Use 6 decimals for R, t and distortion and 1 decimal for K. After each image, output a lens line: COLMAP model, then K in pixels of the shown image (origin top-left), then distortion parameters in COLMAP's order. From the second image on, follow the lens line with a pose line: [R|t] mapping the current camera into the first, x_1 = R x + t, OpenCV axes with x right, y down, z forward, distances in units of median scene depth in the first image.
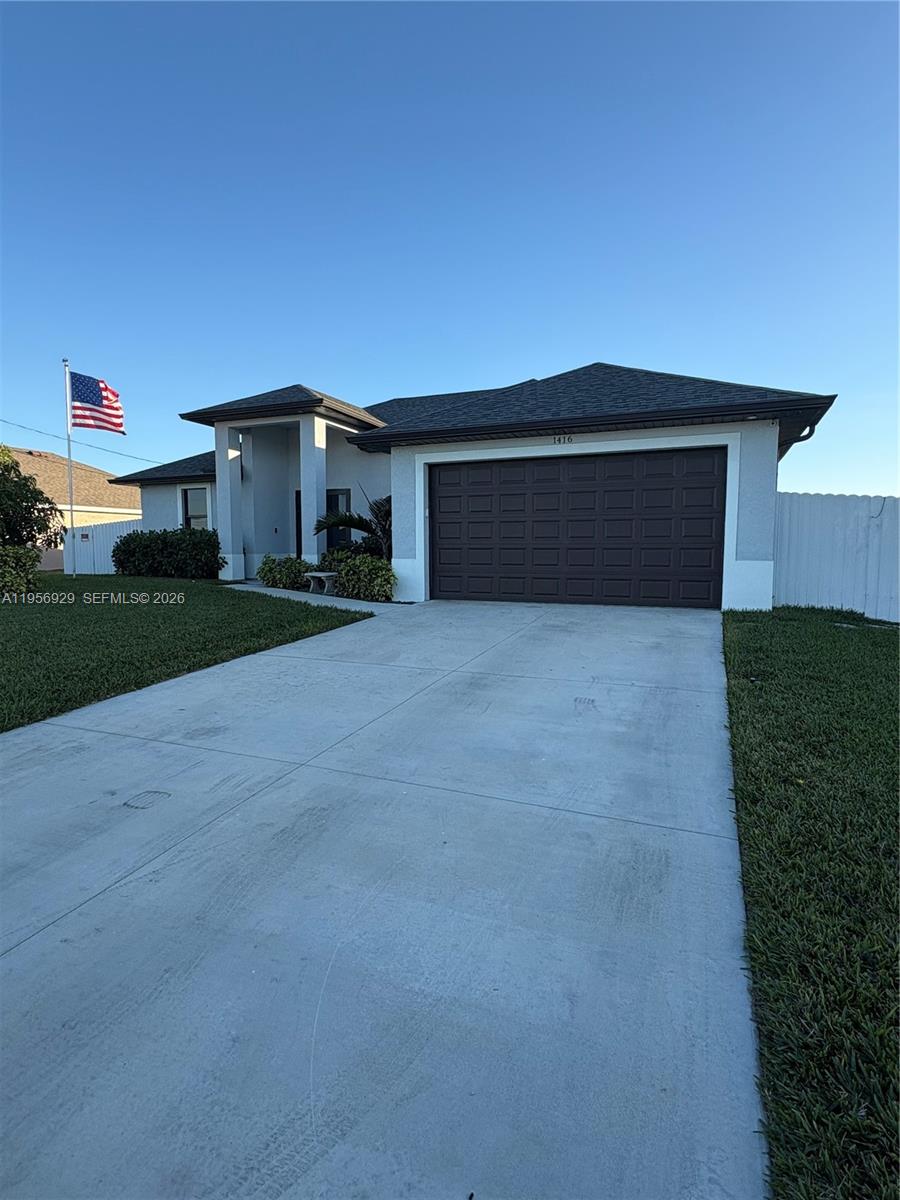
lens RADIAL K [[619.5, 0, 450.0], [0, 619.5, 600.0], [0, 0, 1]] dist [-0.001550, -0.000043]
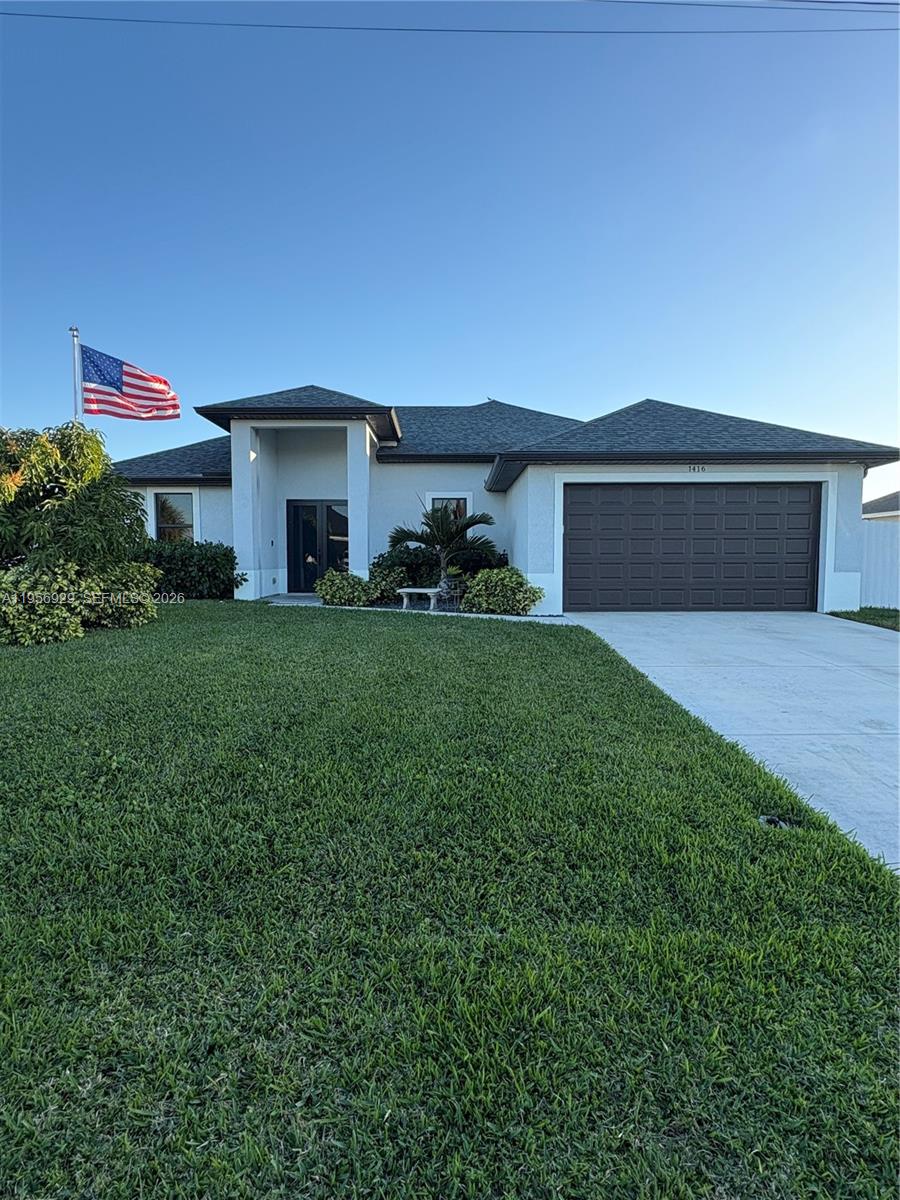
lens RADIAL K [[640.0, 0, 450.0], [0, 640.0, 600.0], [0, 0, 1]] dist [-0.000335, -0.000540]
pose [[0.923000, -0.025248, 0.383971, -0.779160], [0.033773, 0.999310, -0.015475, -0.013674], [-0.383316, 0.027251, 0.923215, 0.093880]]
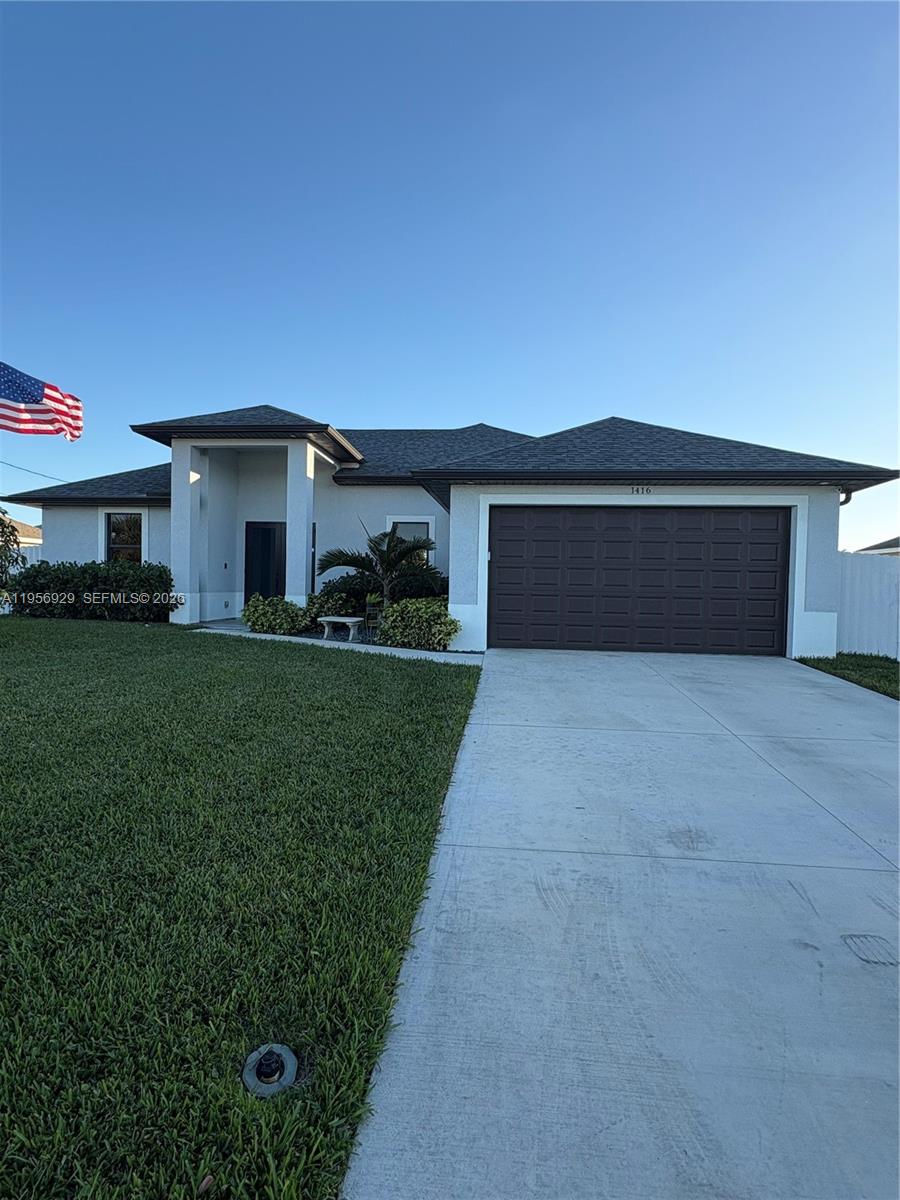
lens RADIAL K [[619.5, 0, 450.0], [0, 619.5, 600.0], [0, 0, 1]] dist [-0.001550, -0.000043]
pose [[0.955379, 0.012821, 0.295104, -0.457805], [0.004304, 0.998347, -0.057308, -0.025229], [-0.295351, 0.056021, 0.953745, 0.149930]]
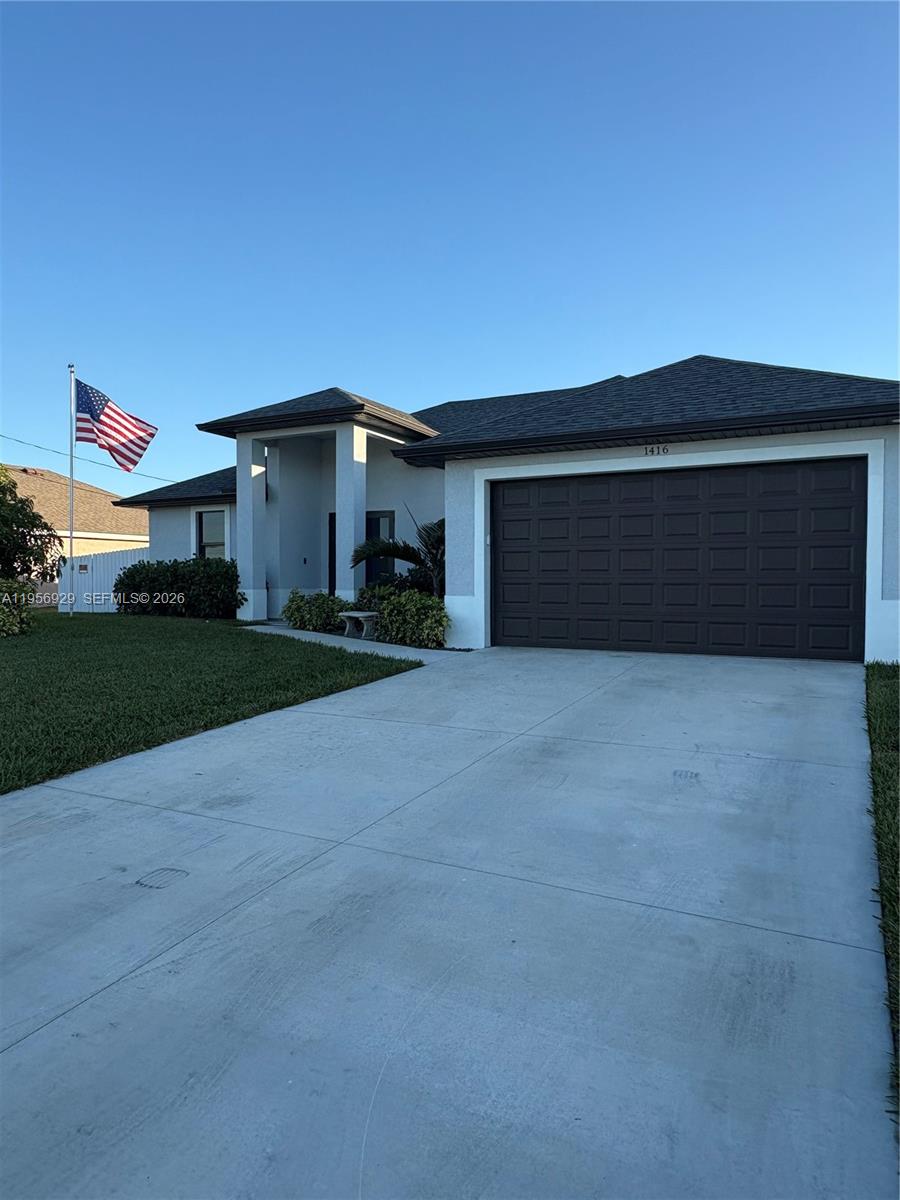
lens RADIAL K [[772.2, 0, 450.0], [0, 772.2, 600.0], [0, 0, 1]] dist [-0.001977, 0.000745]
pose [[0.996555, 0.004343, -0.082825, -0.003029], [-0.009310, 0.998175, -0.059674, -0.000075], [0.082415, 0.060239, 0.994776, -0.018199]]
